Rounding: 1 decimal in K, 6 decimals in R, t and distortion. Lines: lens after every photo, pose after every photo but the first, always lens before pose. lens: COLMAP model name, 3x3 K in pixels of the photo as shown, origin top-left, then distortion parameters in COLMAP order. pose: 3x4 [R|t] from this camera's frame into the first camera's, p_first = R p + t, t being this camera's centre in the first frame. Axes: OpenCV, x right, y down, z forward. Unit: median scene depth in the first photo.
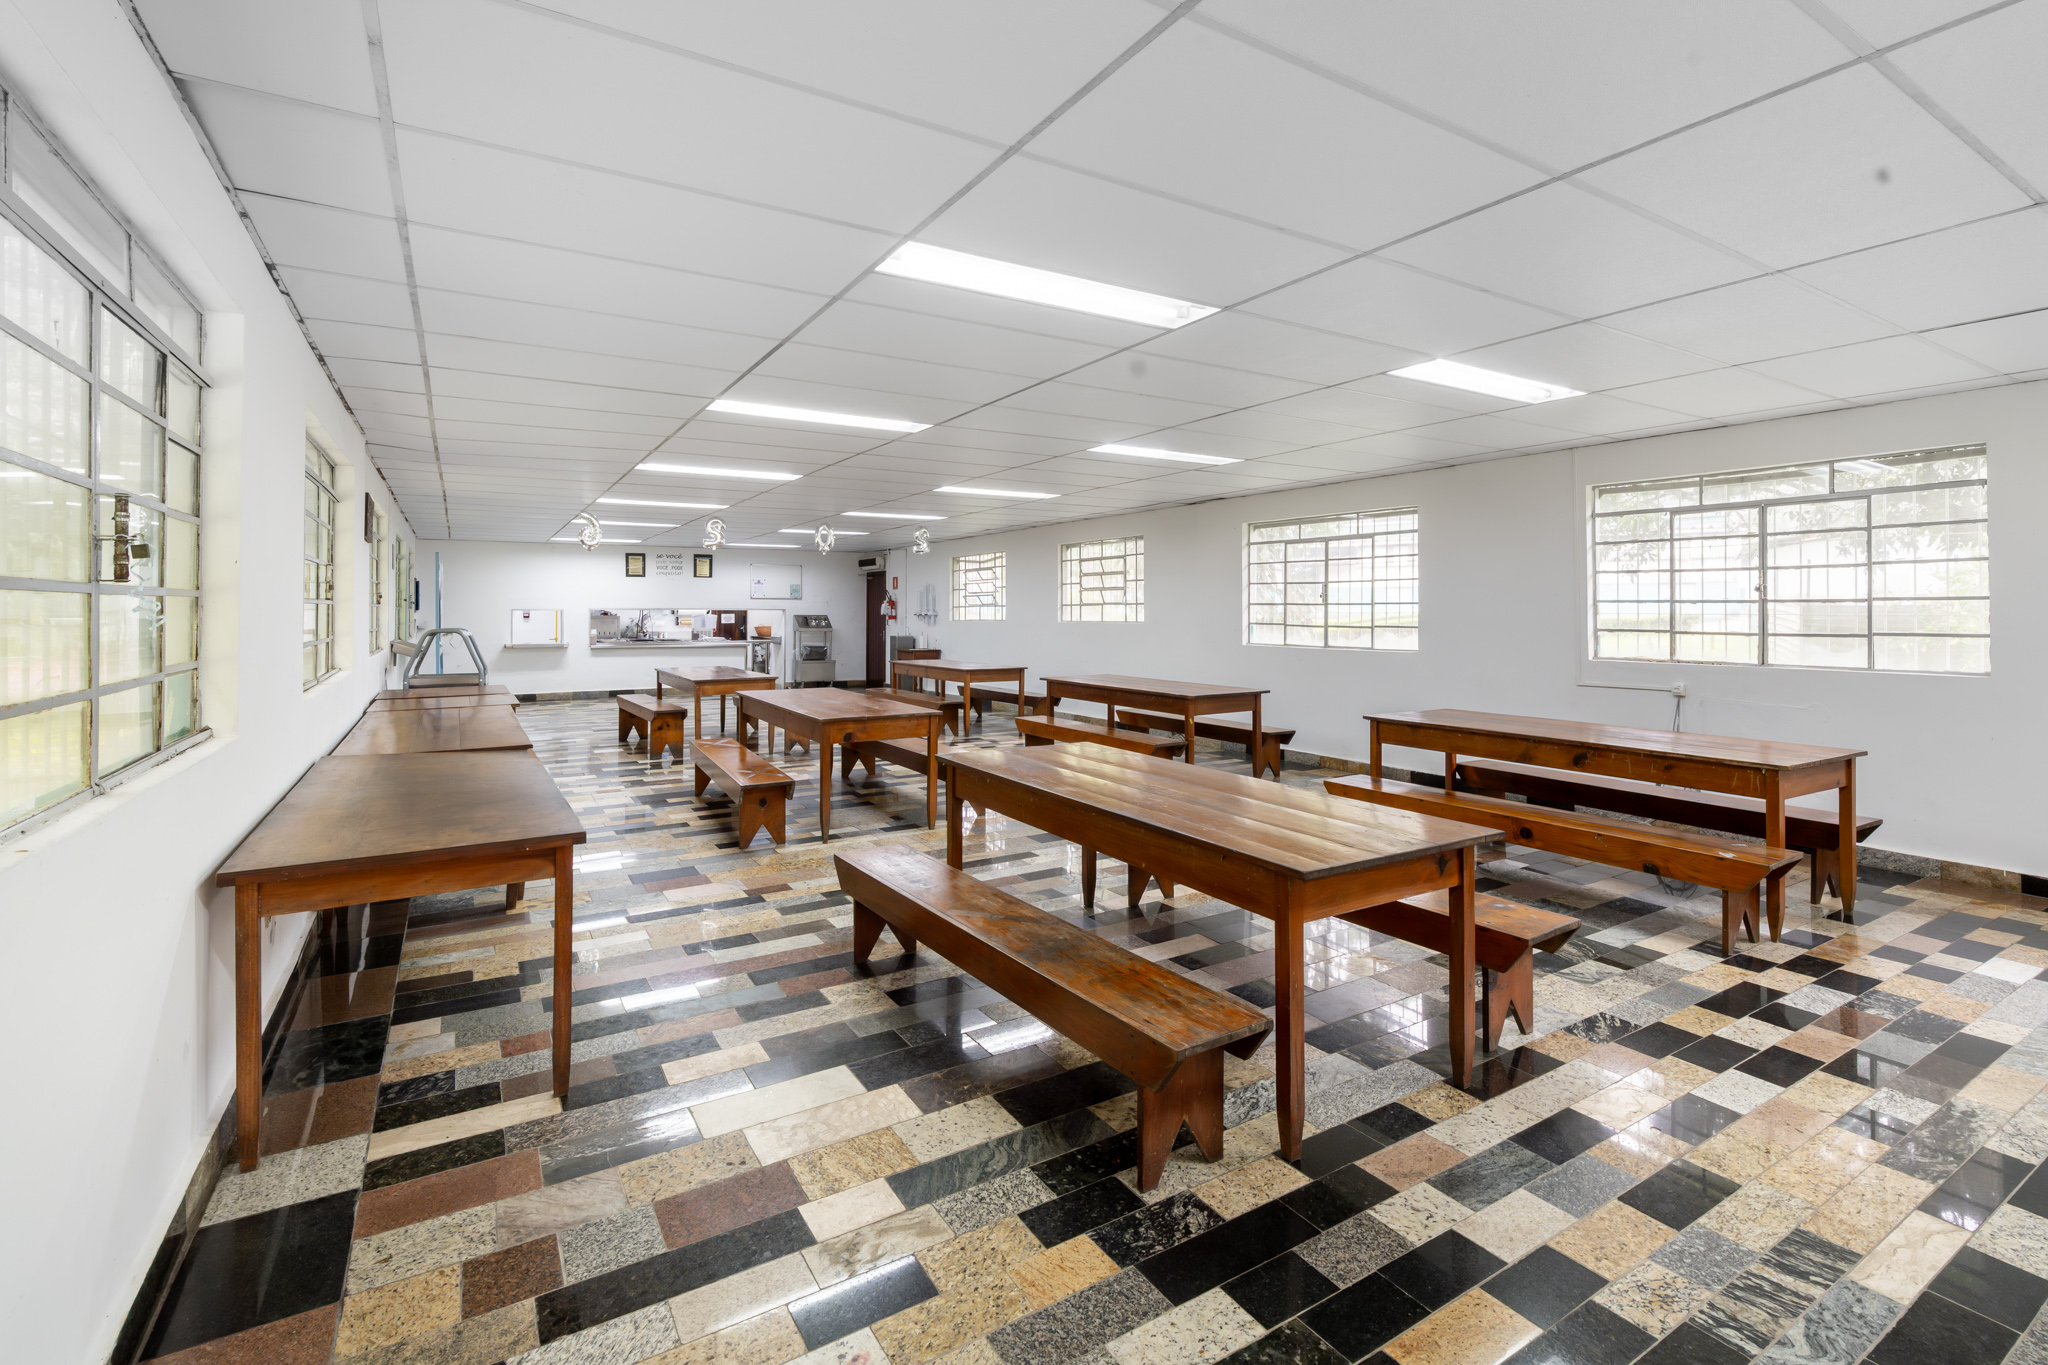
lens RADIAL K [[938.6, 0, 1055.1], [0, 938.6, 609.2], [0, 0, 1]] dist [-0.003077, -0.000718]
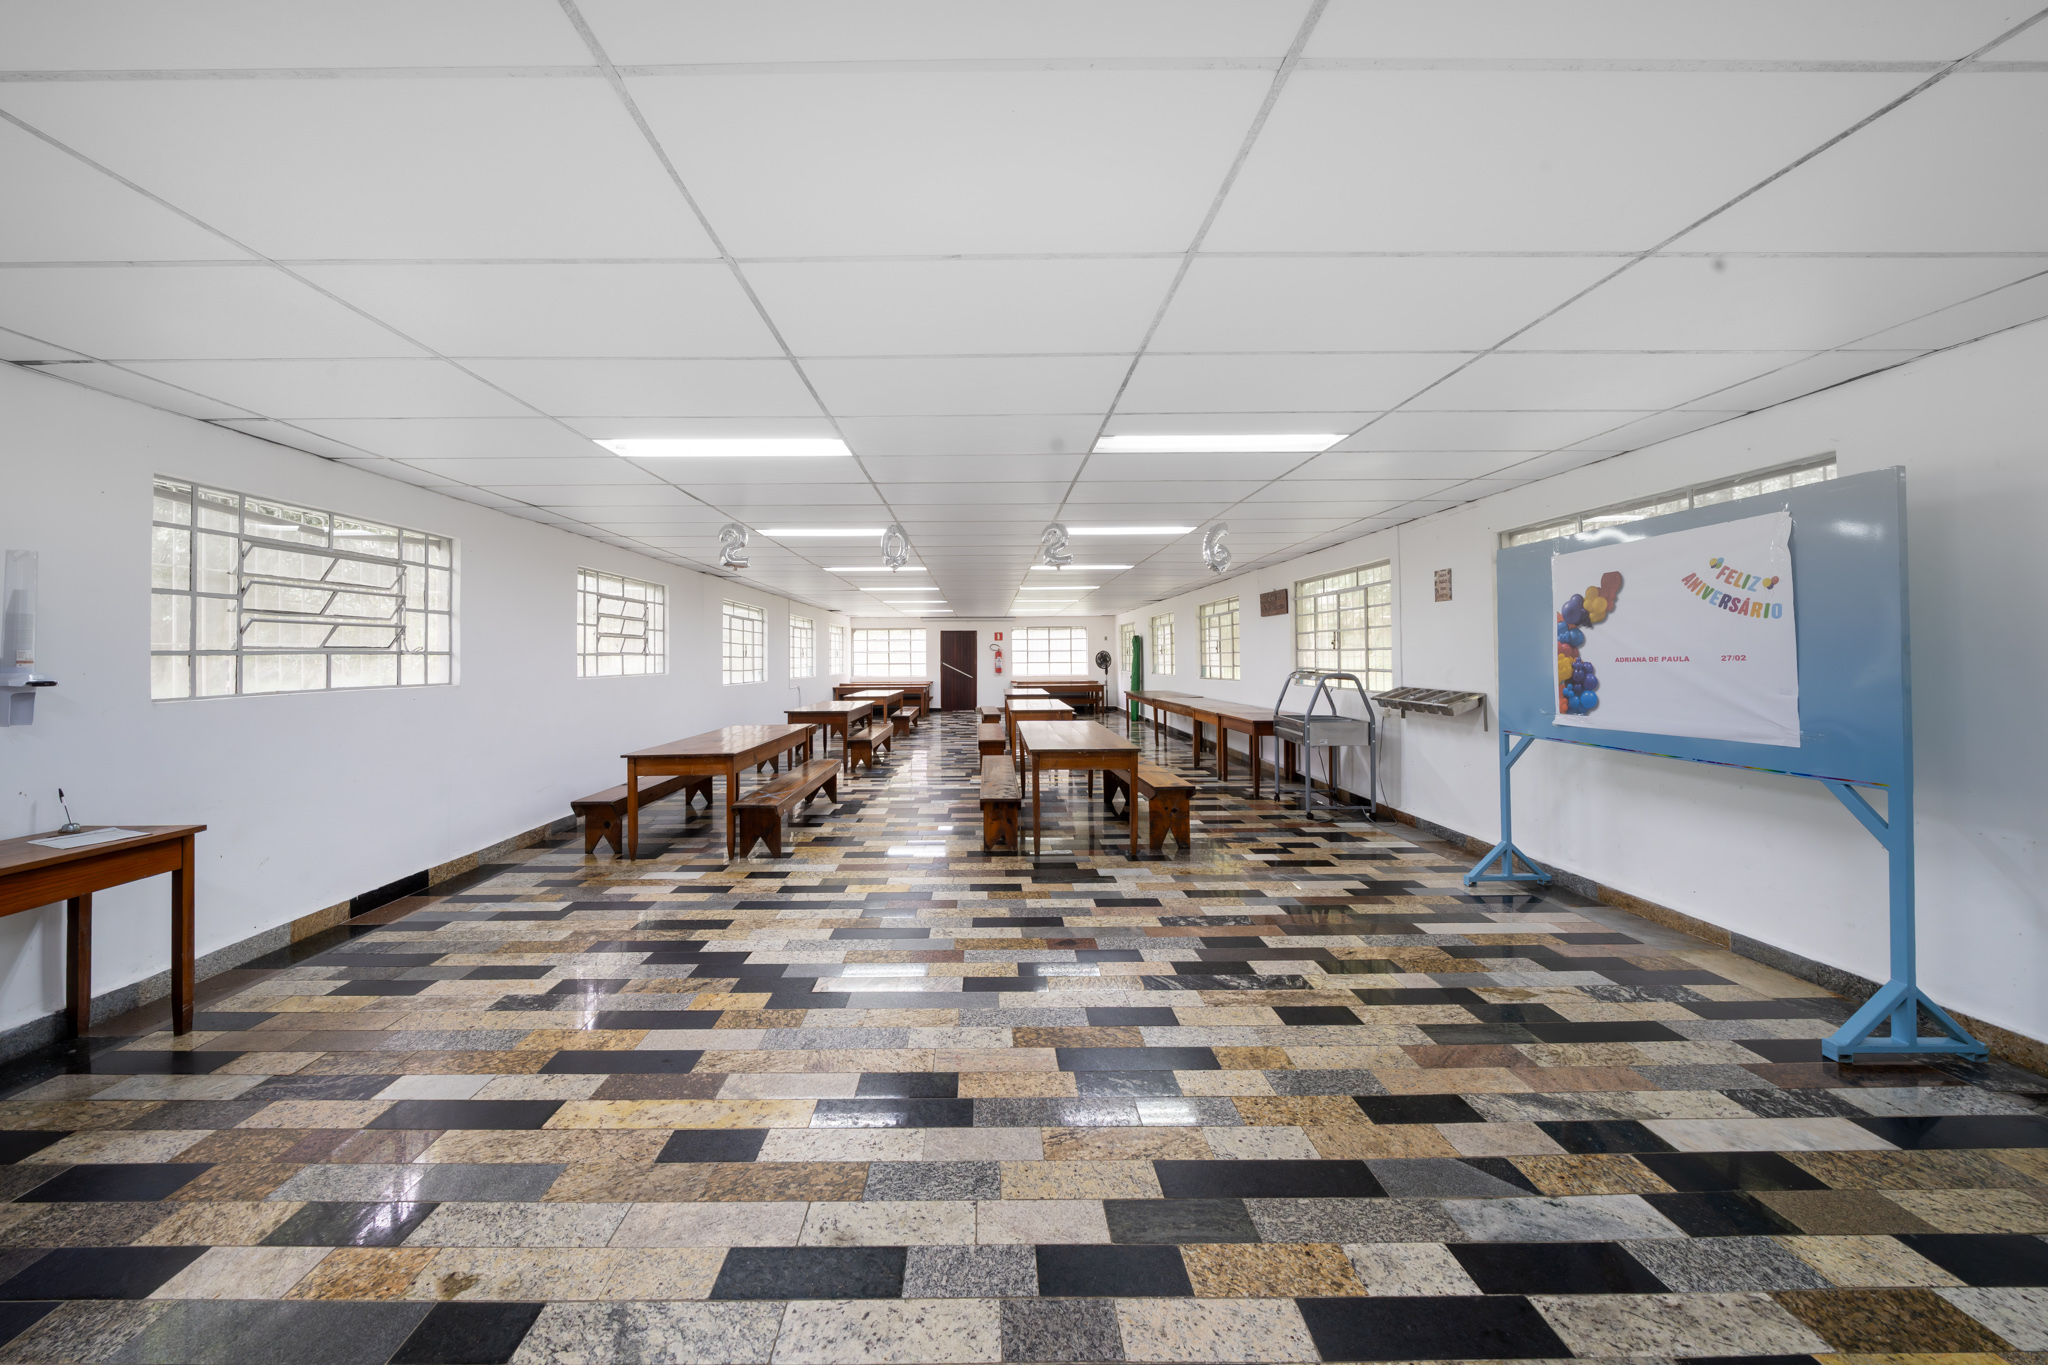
lens RADIAL K [[672.2, 0, 990.0], [0, 672.2, 646.2], [0, 0, 1]] dist [-0.005061, -0.000087]
pose [[-0.847033, 0.013820, 0.531361, -0.825836], [0.004259, 0.999806, -0.019214, 0.000326], [-0.531523, -0.014011, -0.846928, 2.041313]]
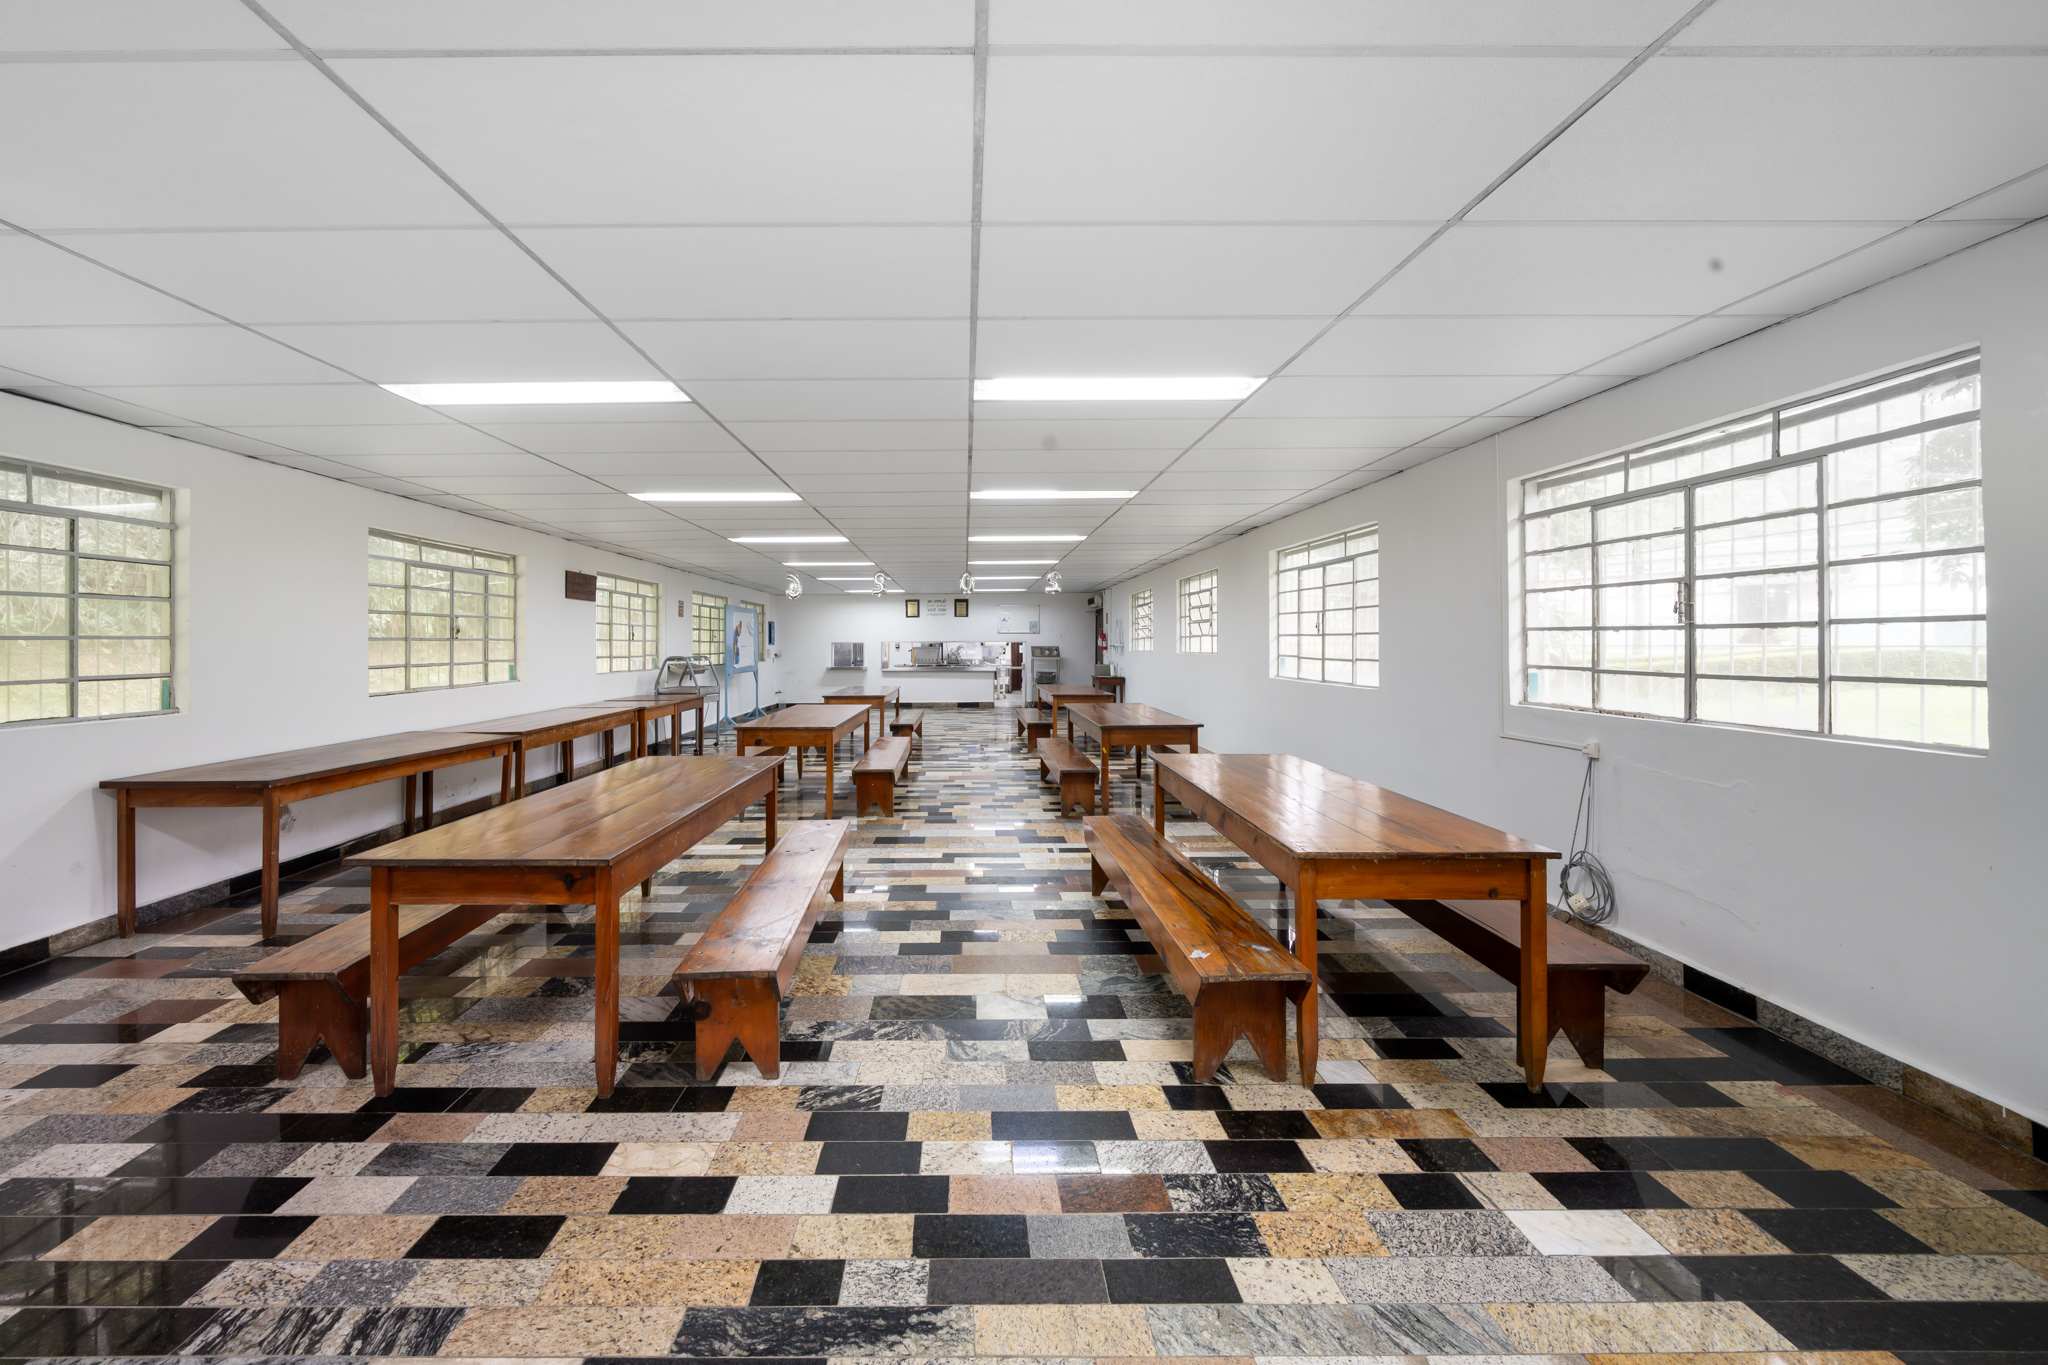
lens RADIAL K [[811.4, 0, 1003.0], [0, 811.4, 644.2], [0, 0, 1]] dist [-0.001733, -0.000747]
pose [[0.845663, -0.002454, -0.533712, 0.621384], [0.005357, 0.999978, 0.003890, -0.000913], [0.533691, -0.006149, 0.845657, 0.223853]]
